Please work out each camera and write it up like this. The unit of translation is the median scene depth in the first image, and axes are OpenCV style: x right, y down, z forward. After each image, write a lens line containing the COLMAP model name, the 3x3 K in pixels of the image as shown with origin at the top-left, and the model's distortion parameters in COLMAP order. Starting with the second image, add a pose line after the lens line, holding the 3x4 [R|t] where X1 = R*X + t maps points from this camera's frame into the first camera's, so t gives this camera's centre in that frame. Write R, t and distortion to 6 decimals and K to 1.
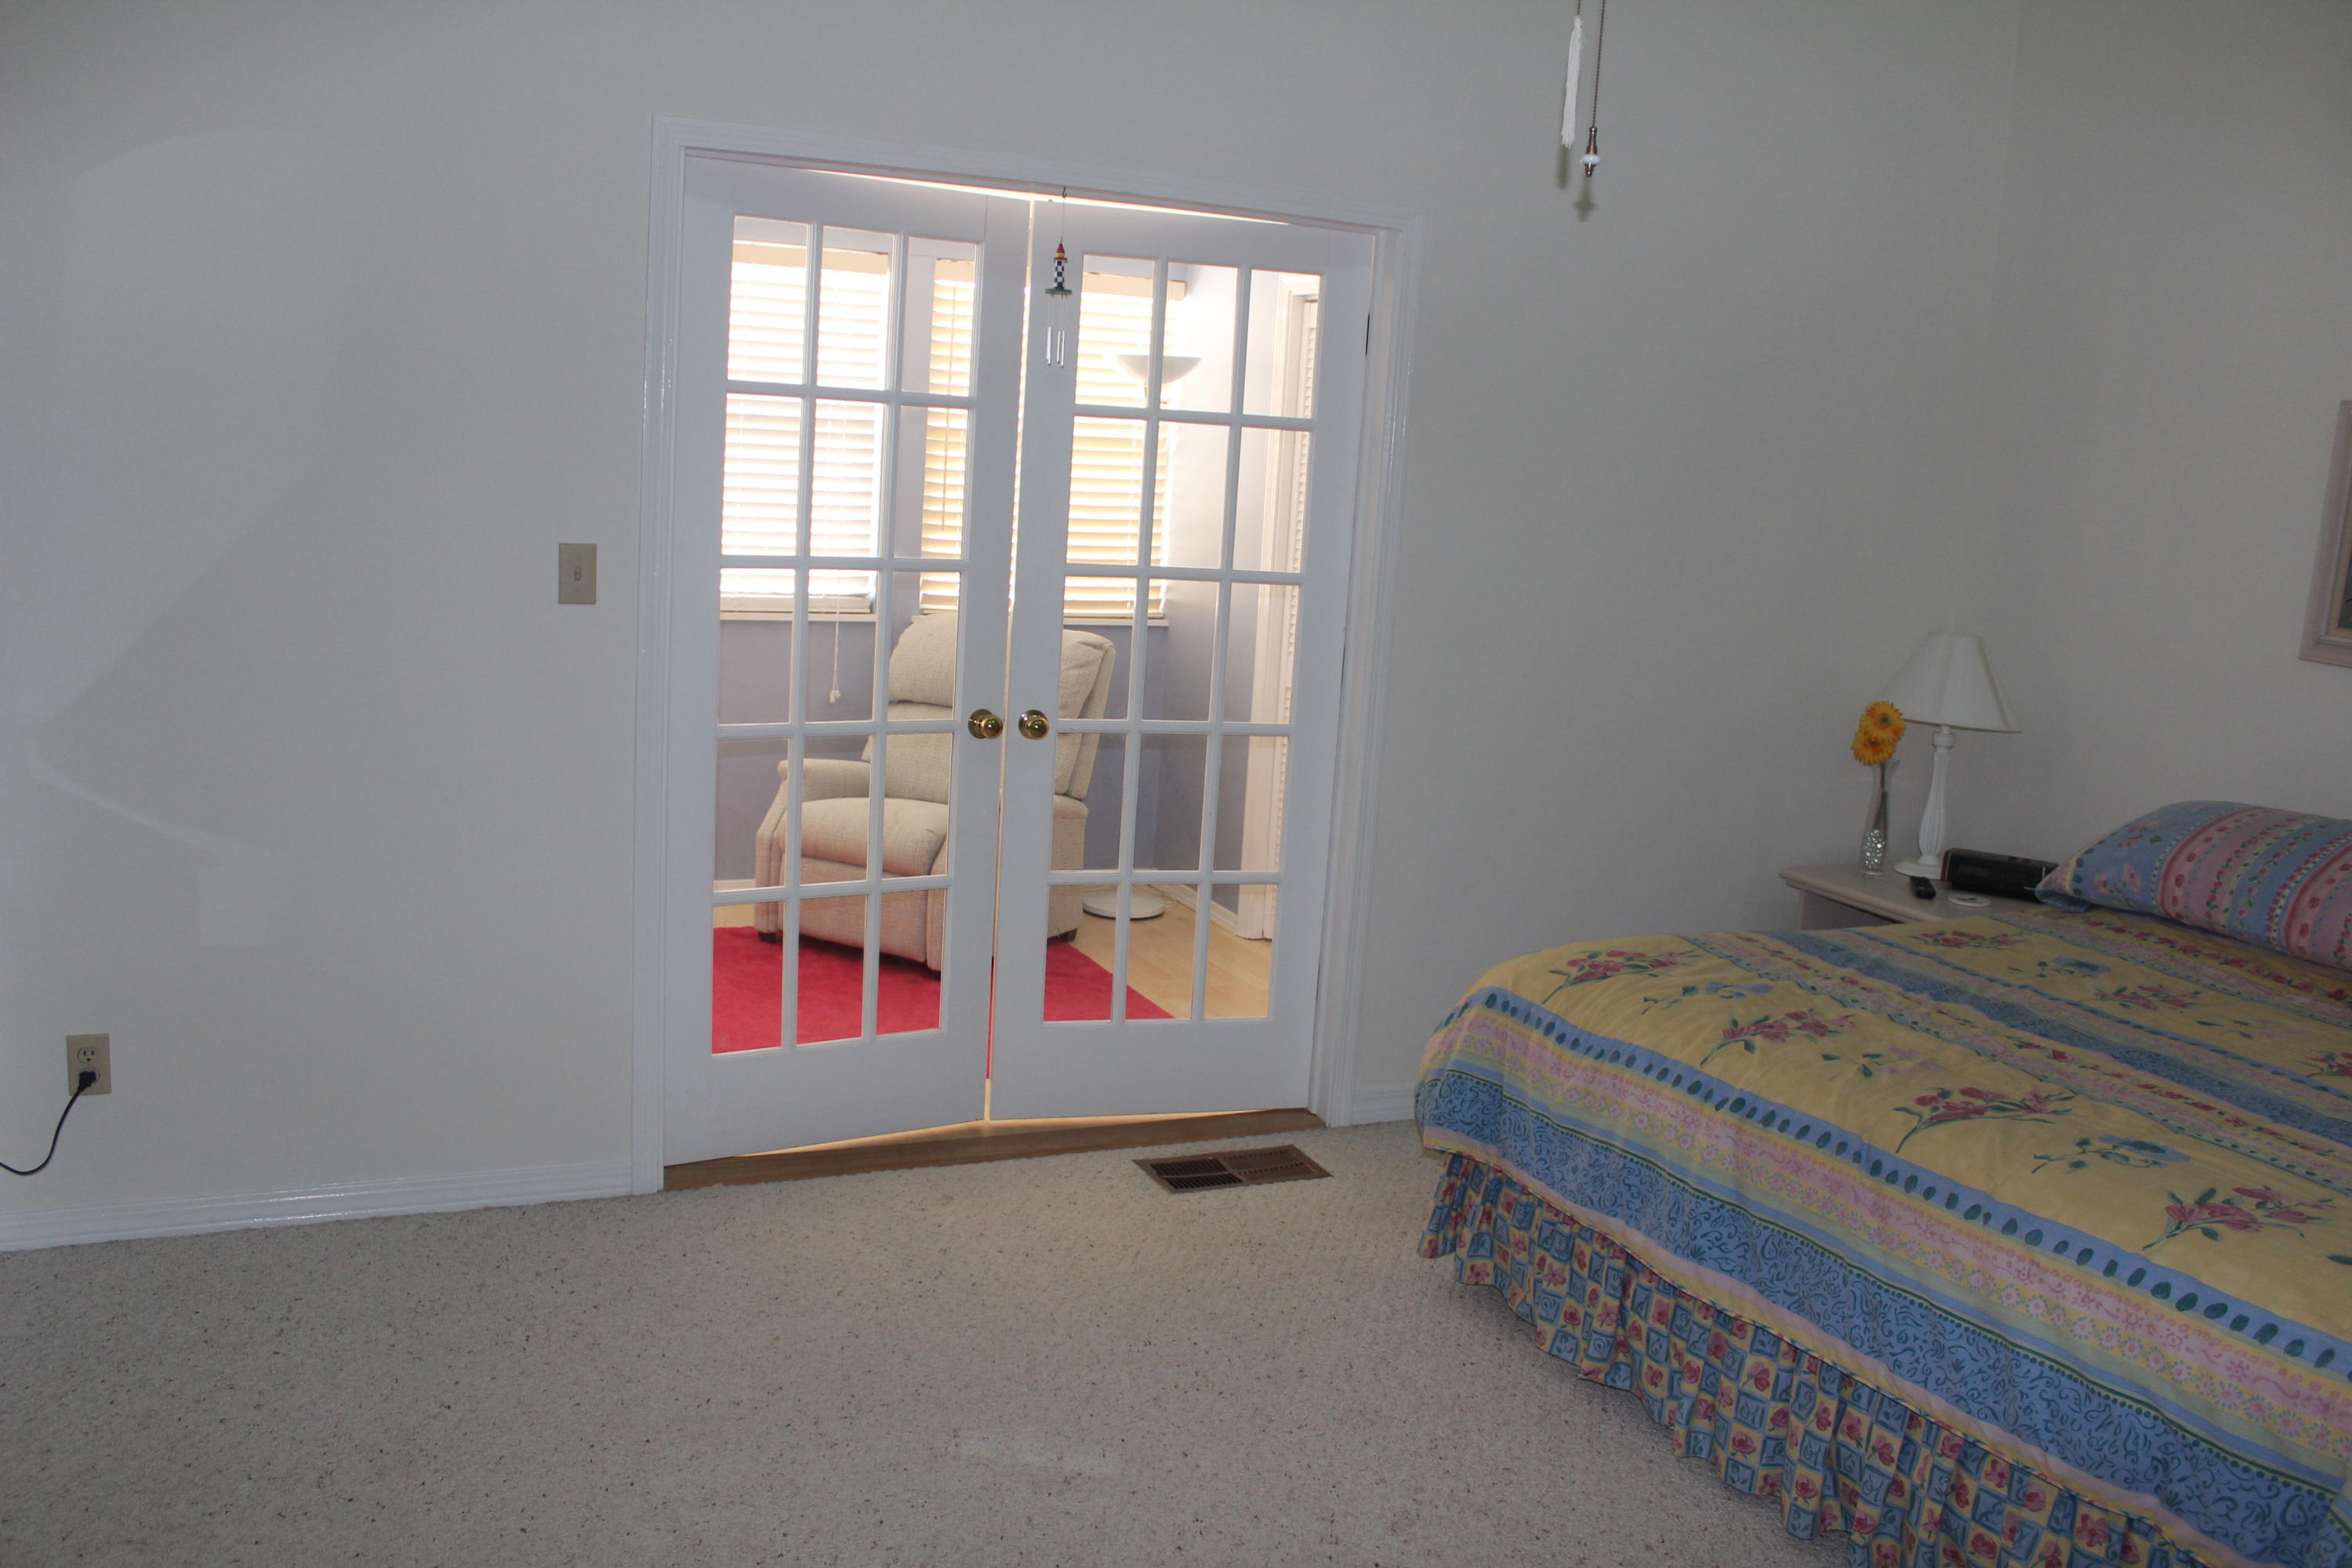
lens RADIAL K [[1954.6, 0, 1183.5], [0, 1954.6, 795.2], [0, 0, 1]] dist [-0.166757, 0.145743]
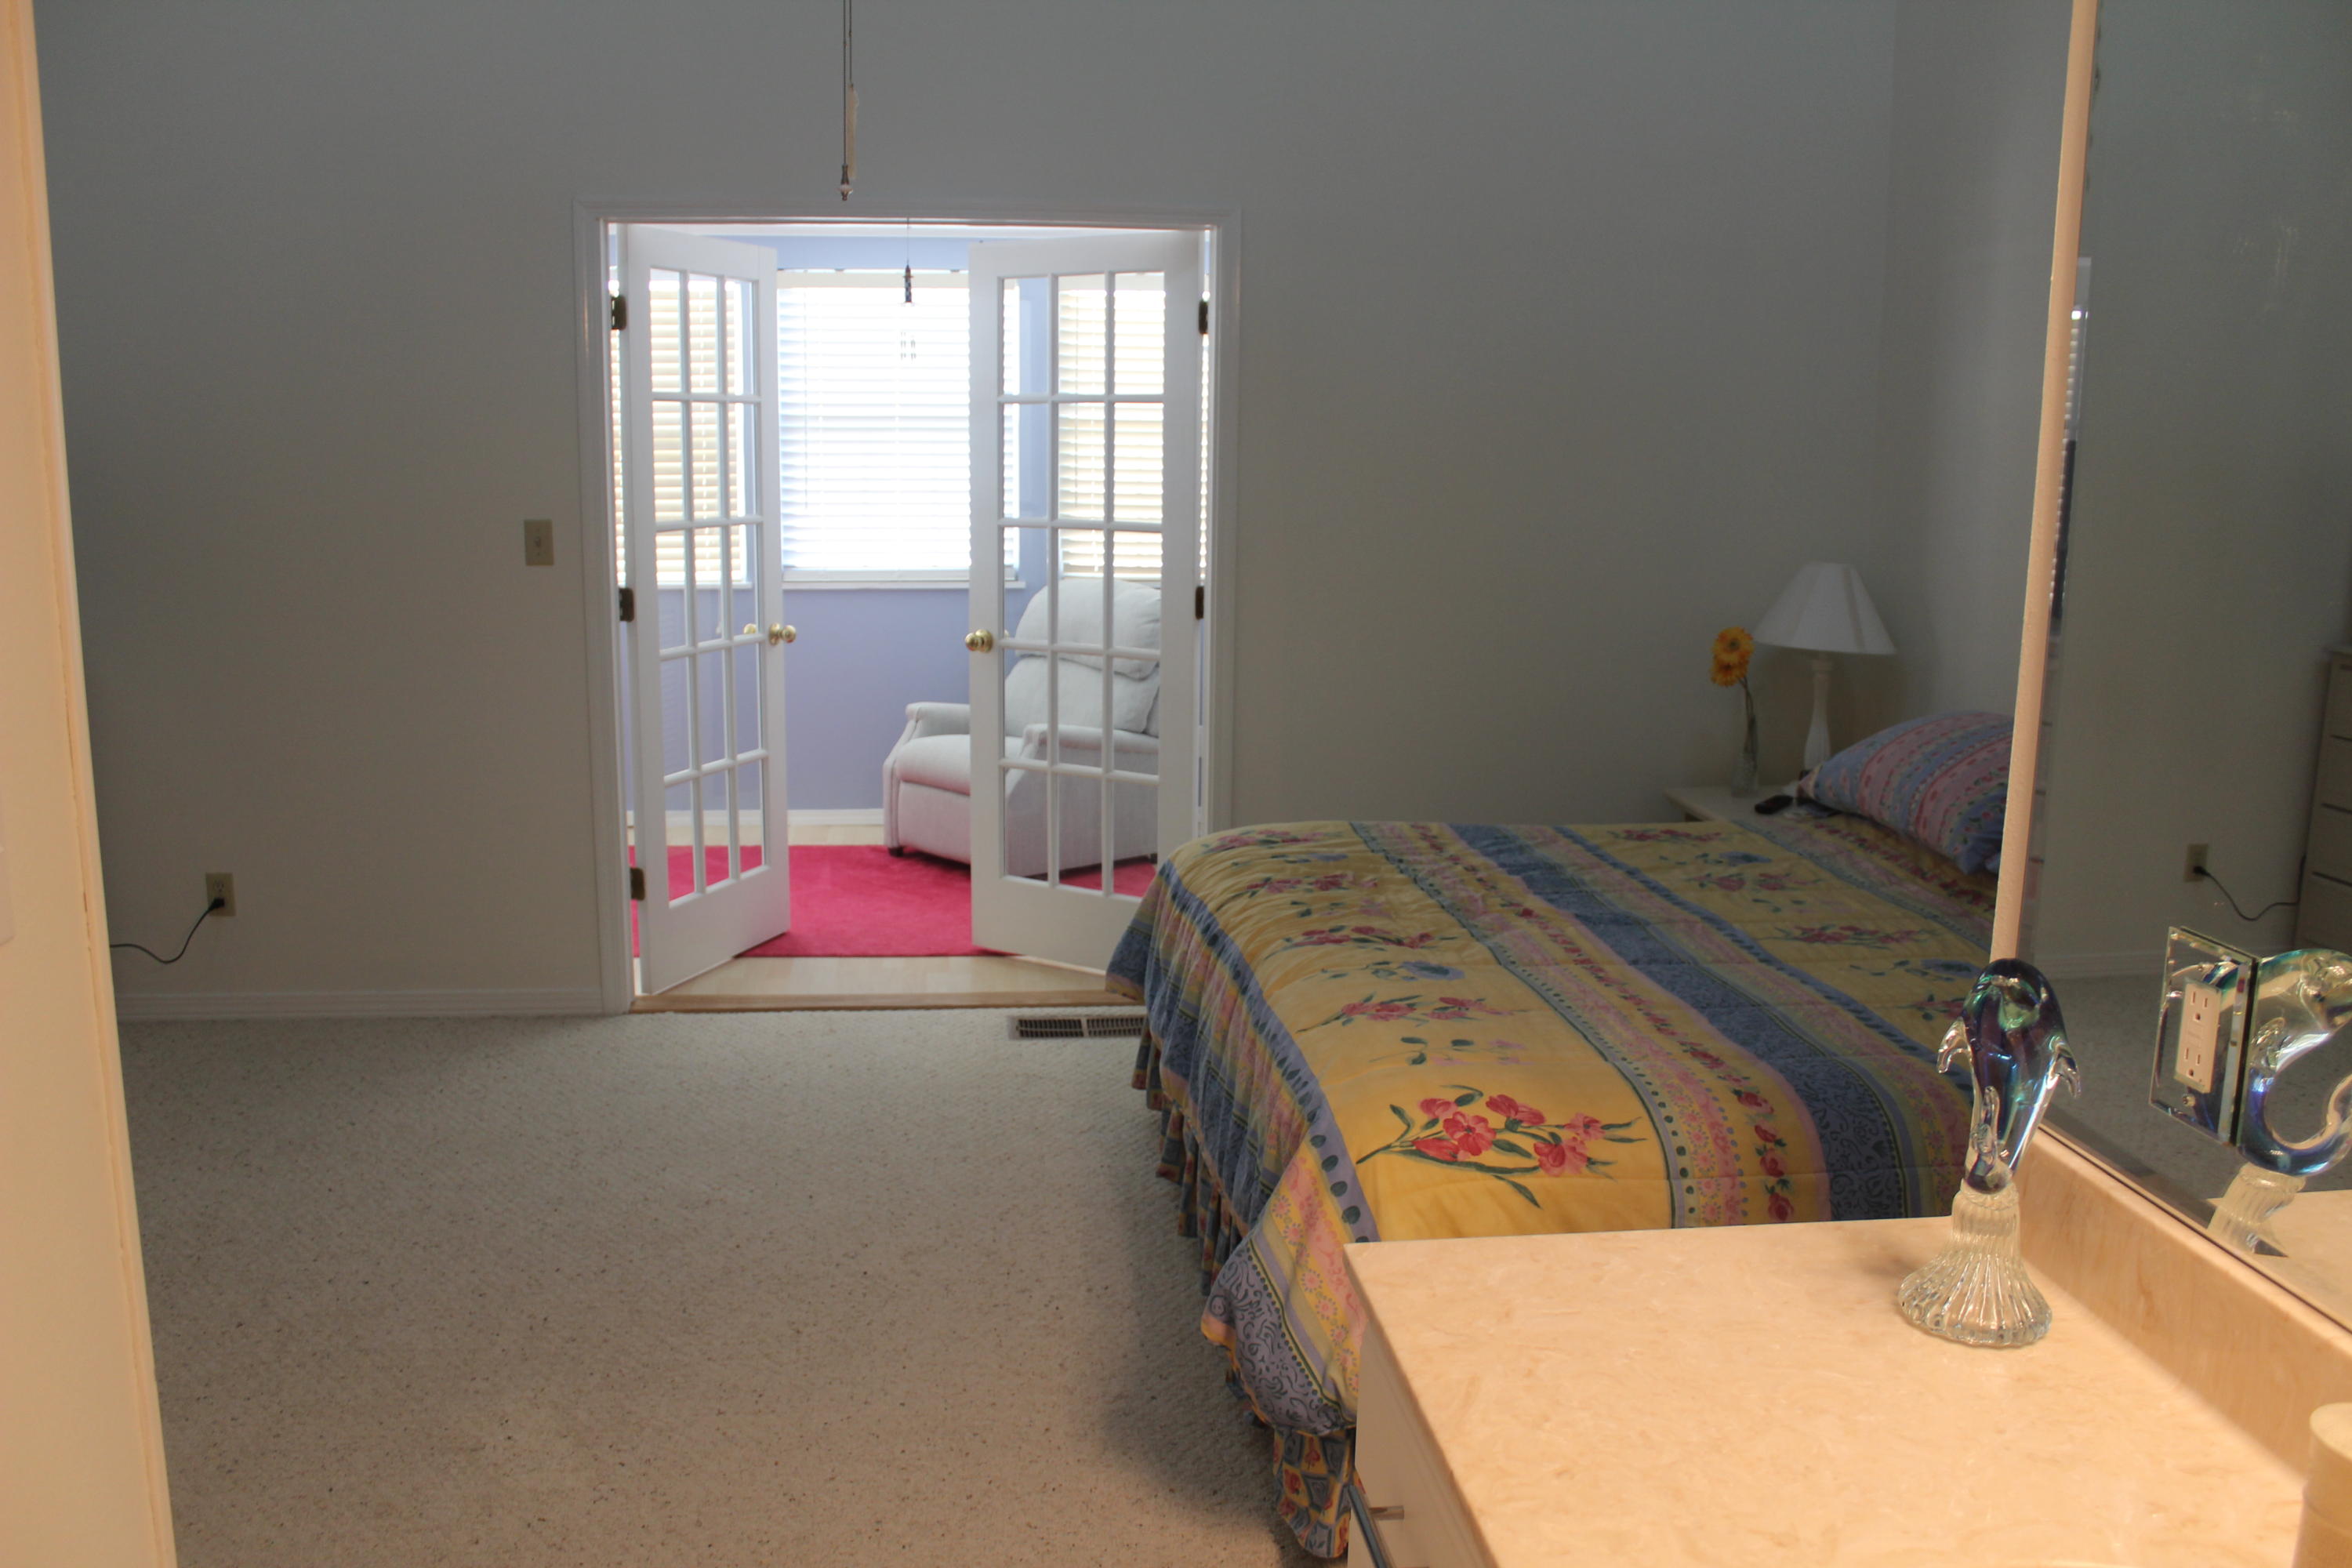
lens RADIAL K [[1940.0, 0, 1176.0], [0, 1940.0, 784.0], [0, 0, 1]] dist [-0.168980, 0.144807]
pose [[0.948237, 0.004206, -0.317535, 0.538615], [-0.006246, 0.999966, -0.005407, 0.059134], [0.317502, 0.007110, 0.948231, -0.125318]]
